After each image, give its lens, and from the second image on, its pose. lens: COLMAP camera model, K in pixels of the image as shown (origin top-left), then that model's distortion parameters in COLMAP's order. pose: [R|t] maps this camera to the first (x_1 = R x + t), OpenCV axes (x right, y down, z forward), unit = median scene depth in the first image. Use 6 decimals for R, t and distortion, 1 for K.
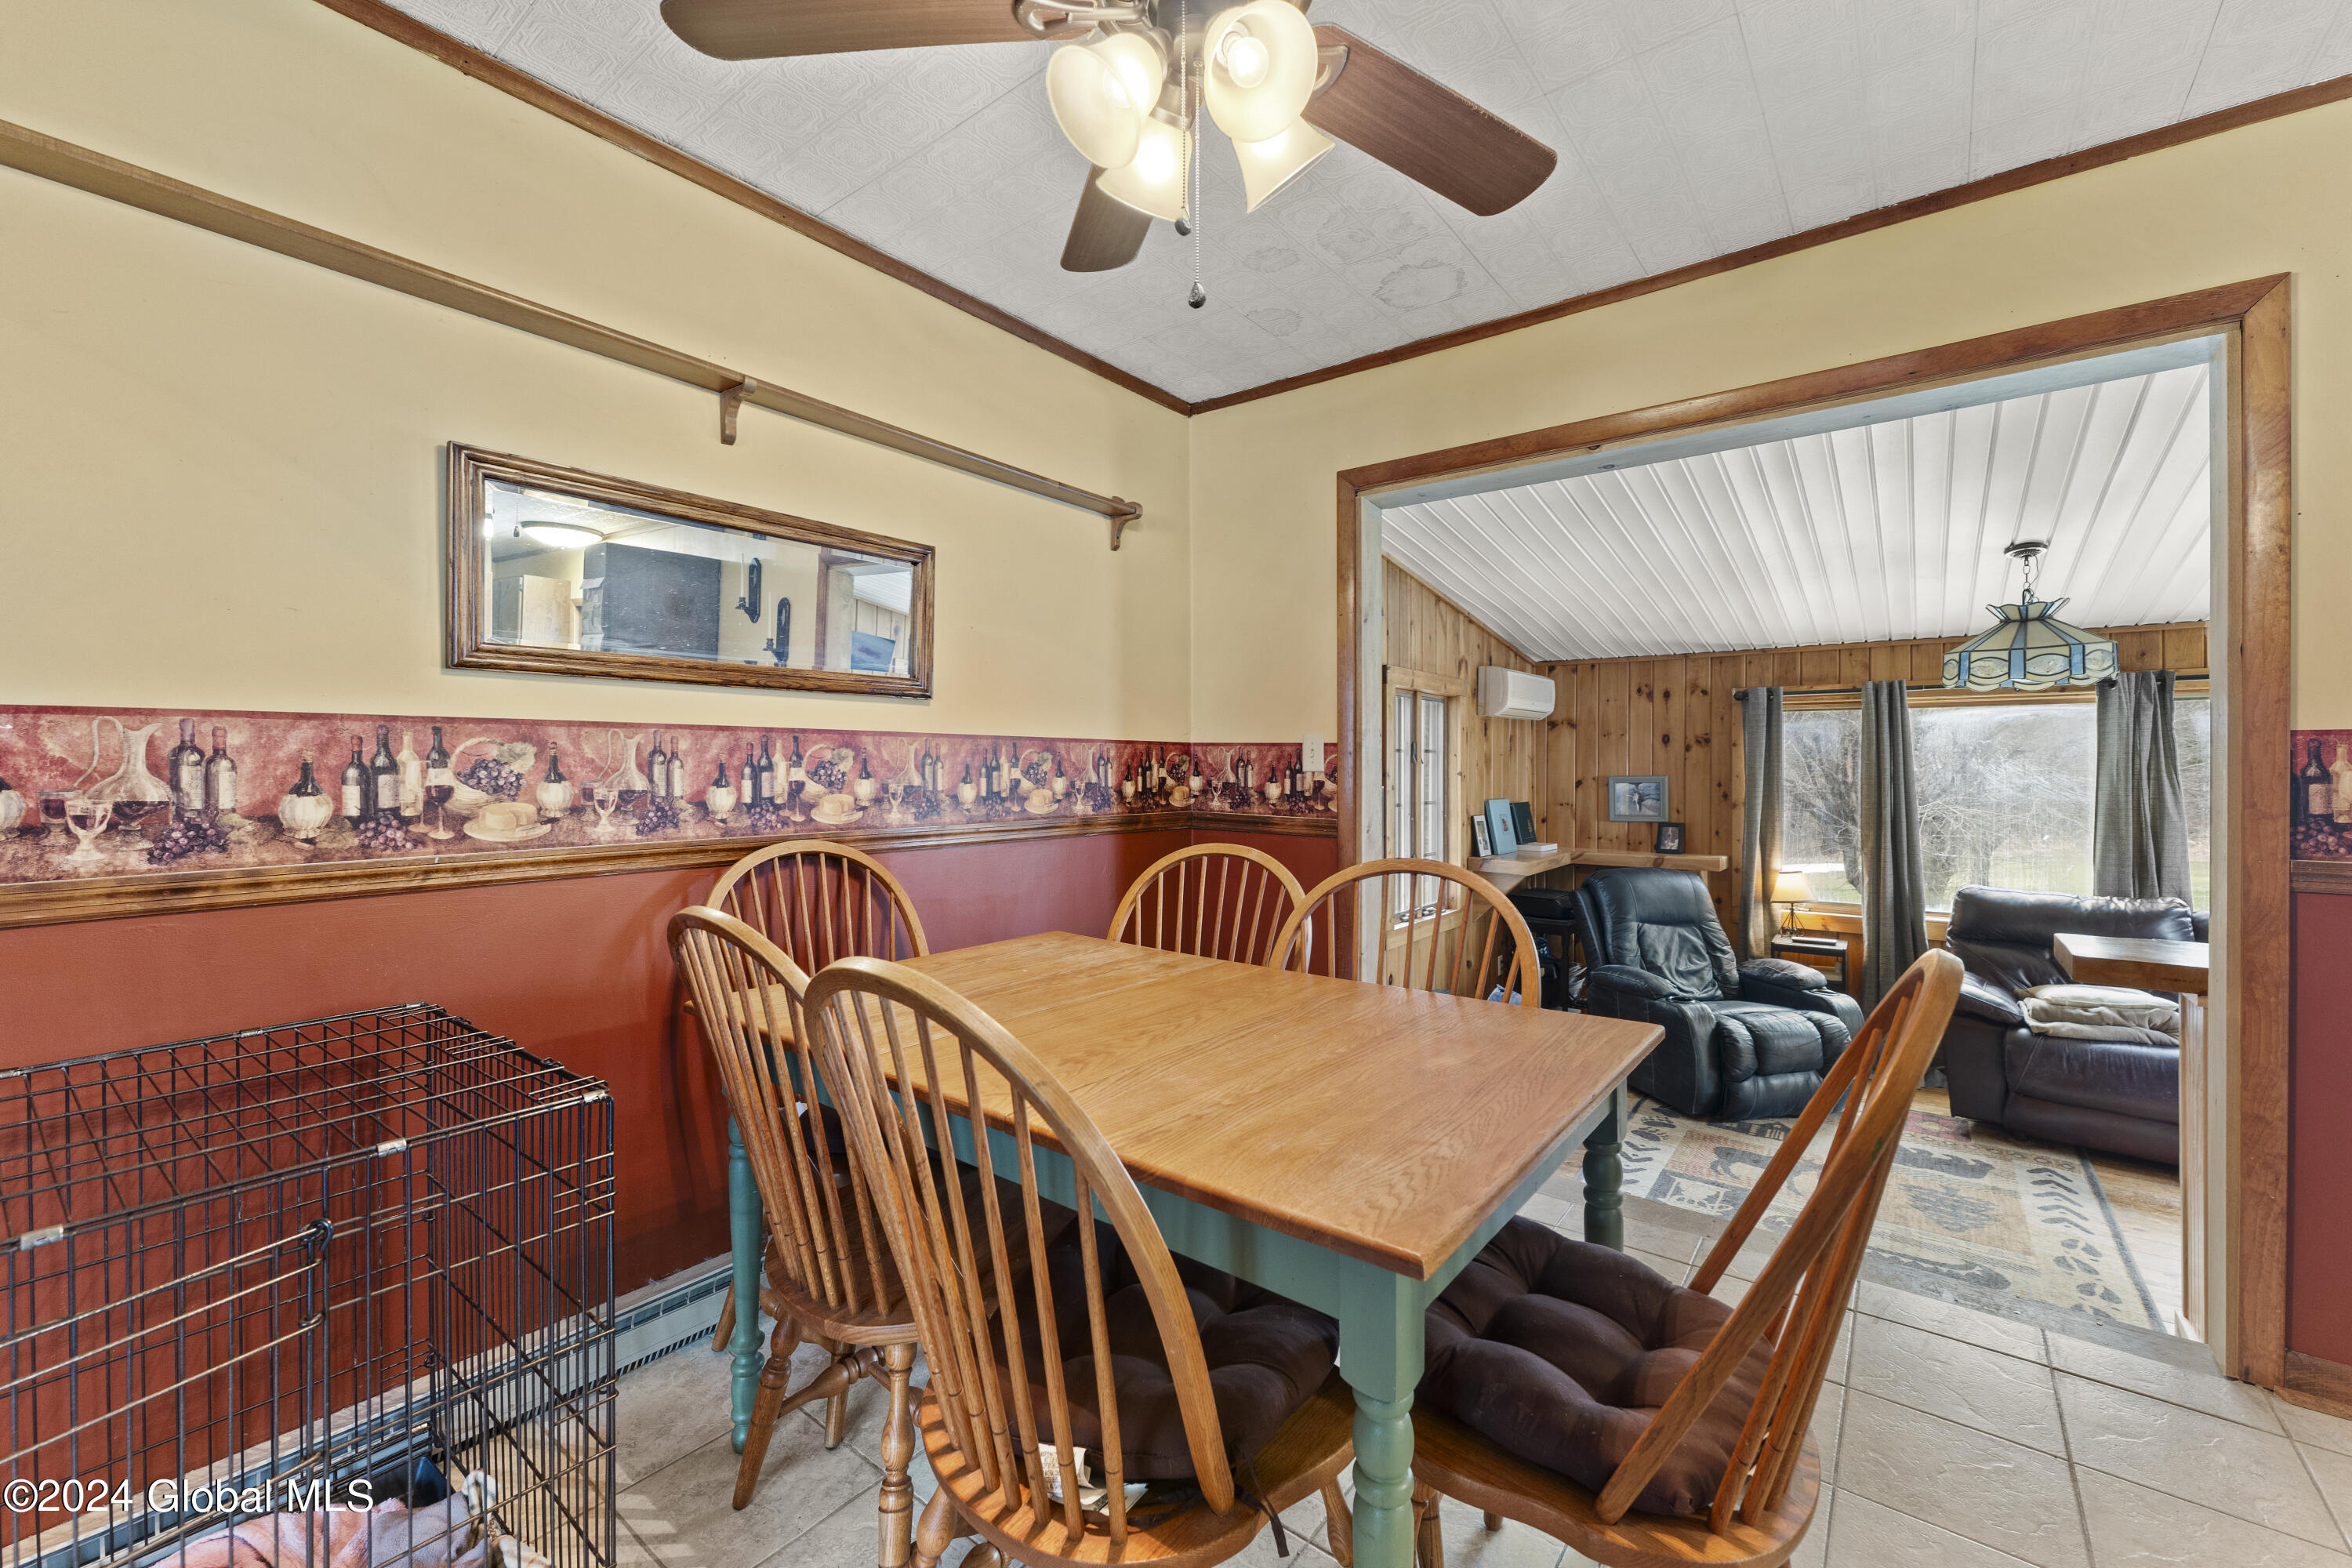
lens RADIAL K [[948.7, 0, 1174.6], [0, 948.7, 766.8], [0, 0, 1]] dist [0.001858, 0.000602]
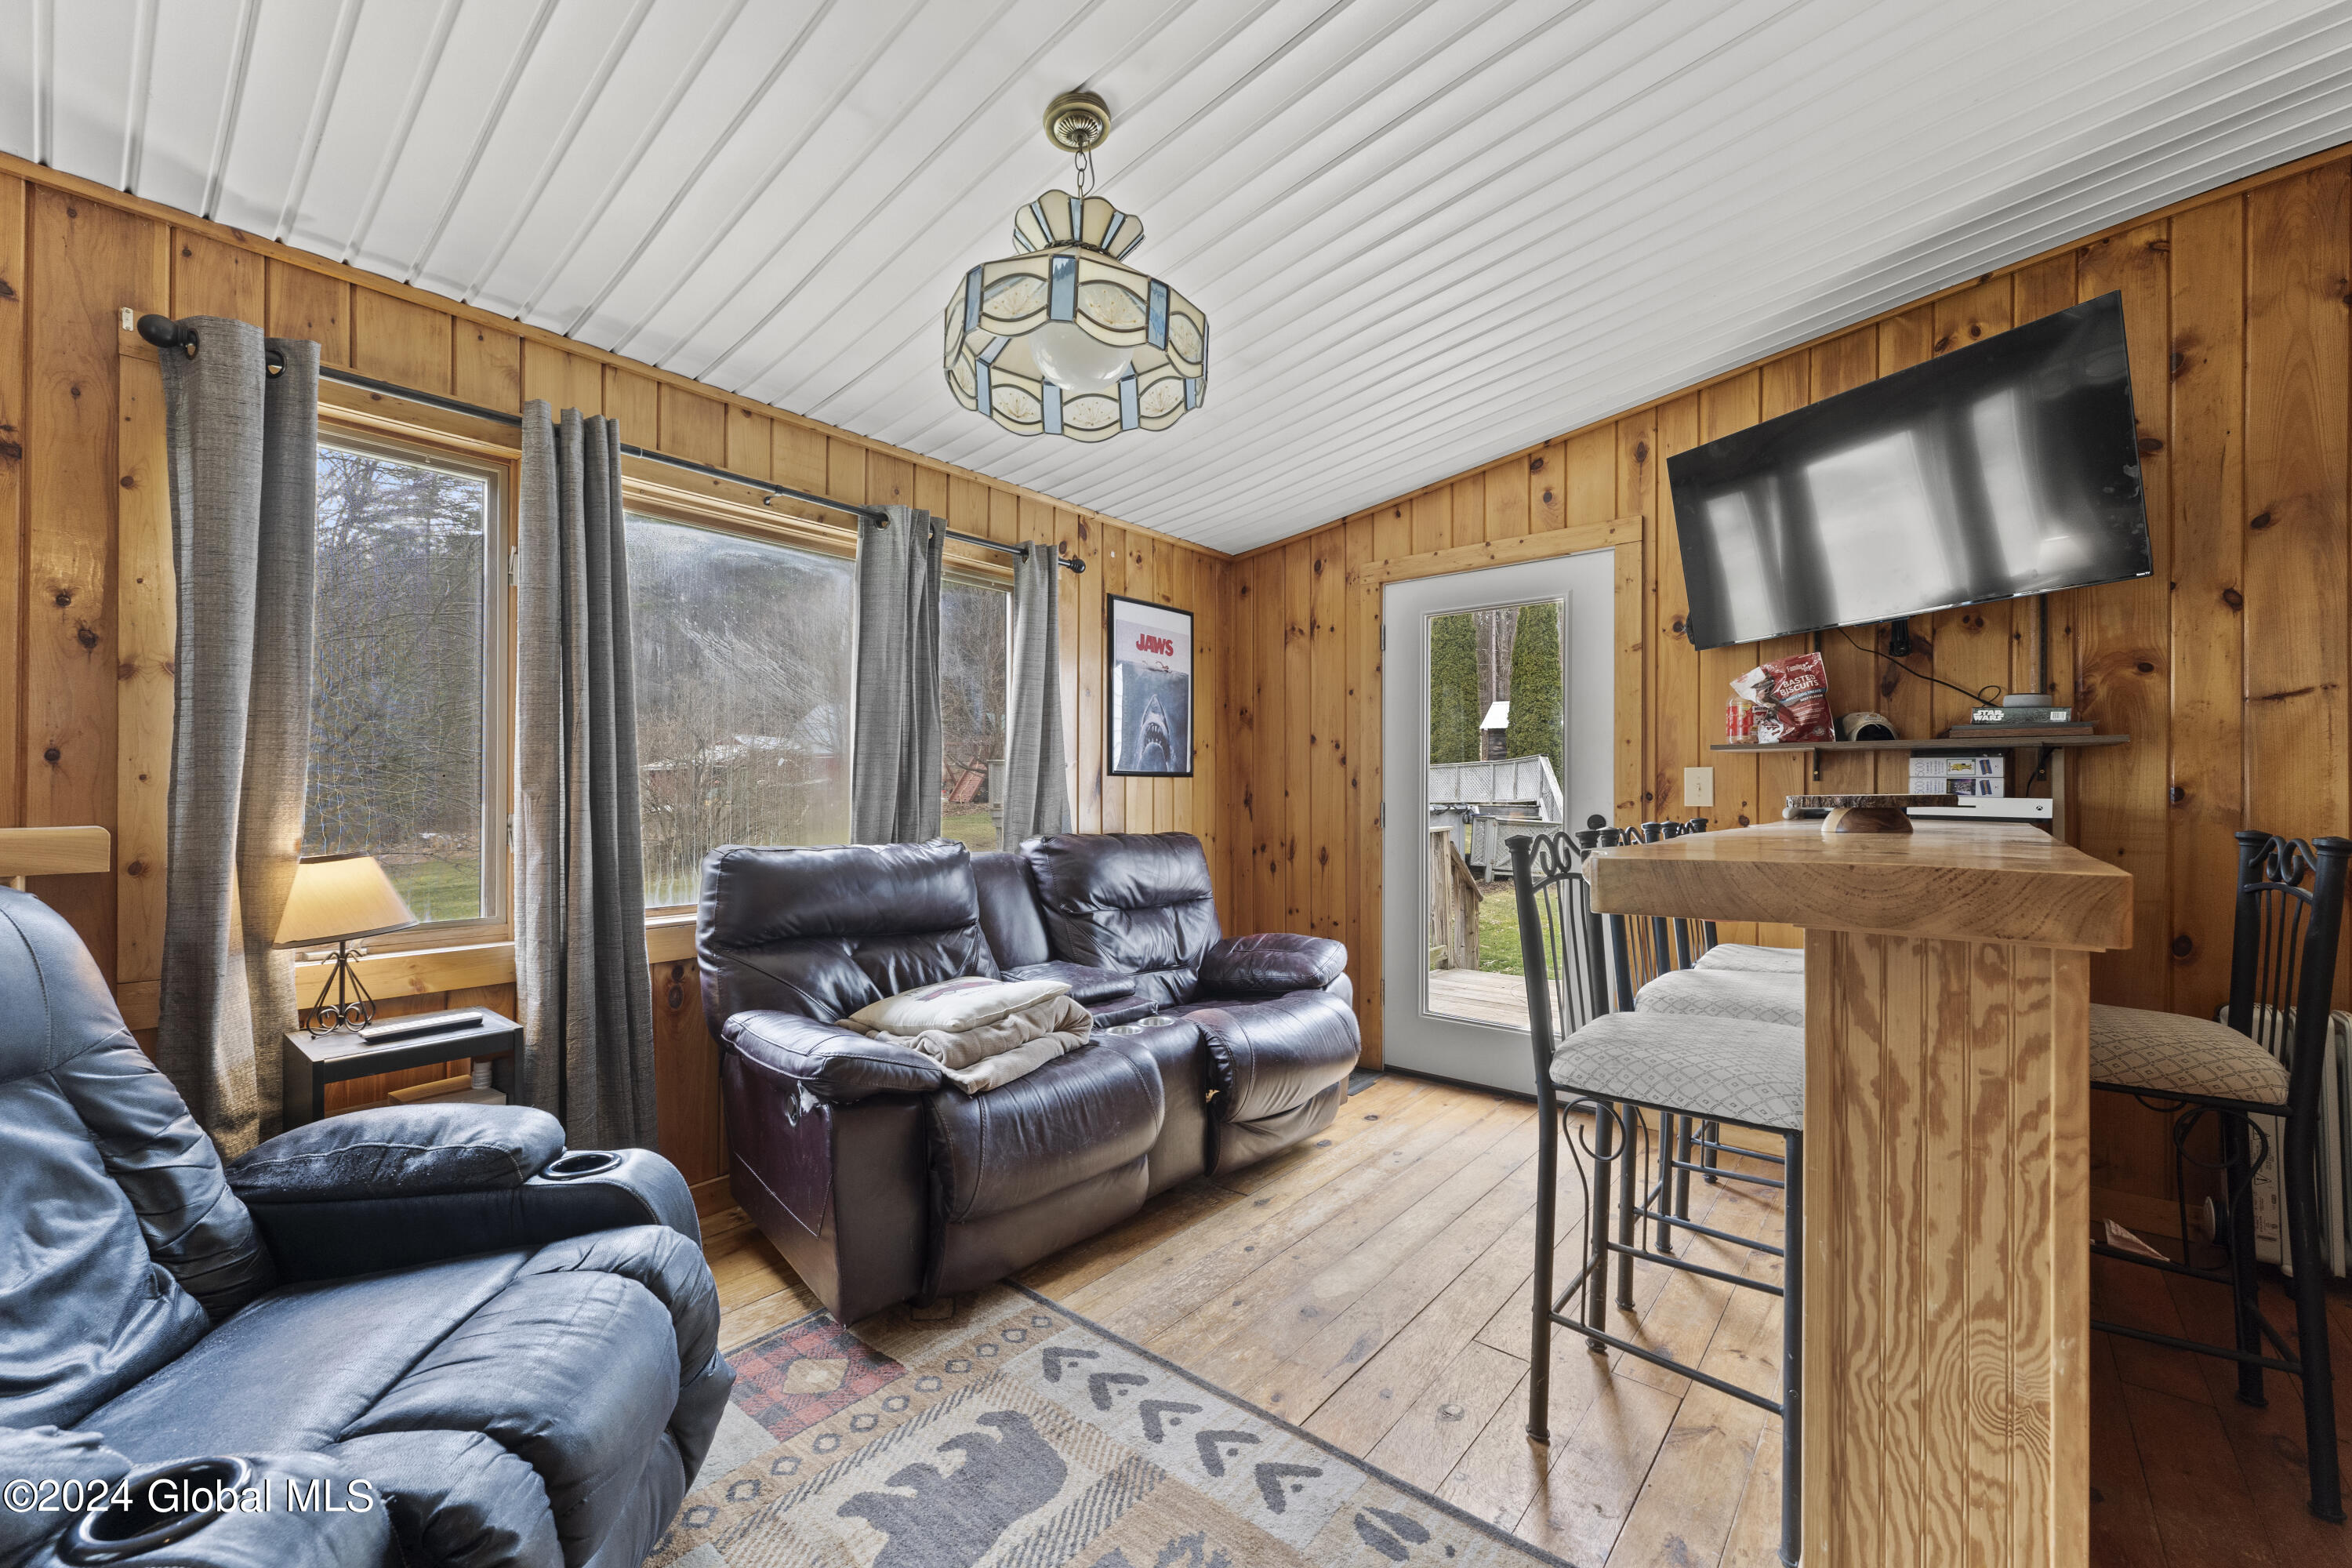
lens RADIAL K [[948.7, 0, 1182.7], [0, 948.7, 786.2], [0, 0, 1]] dist [0.001858, 0.000602]
pose [[0.031981, 0.002628, 0.999485, 0.324811], [-0.005055, 0.999984, -0.002468, 0.093034], [-0.999476, -0.004973, 0.031993, 0.740425]]
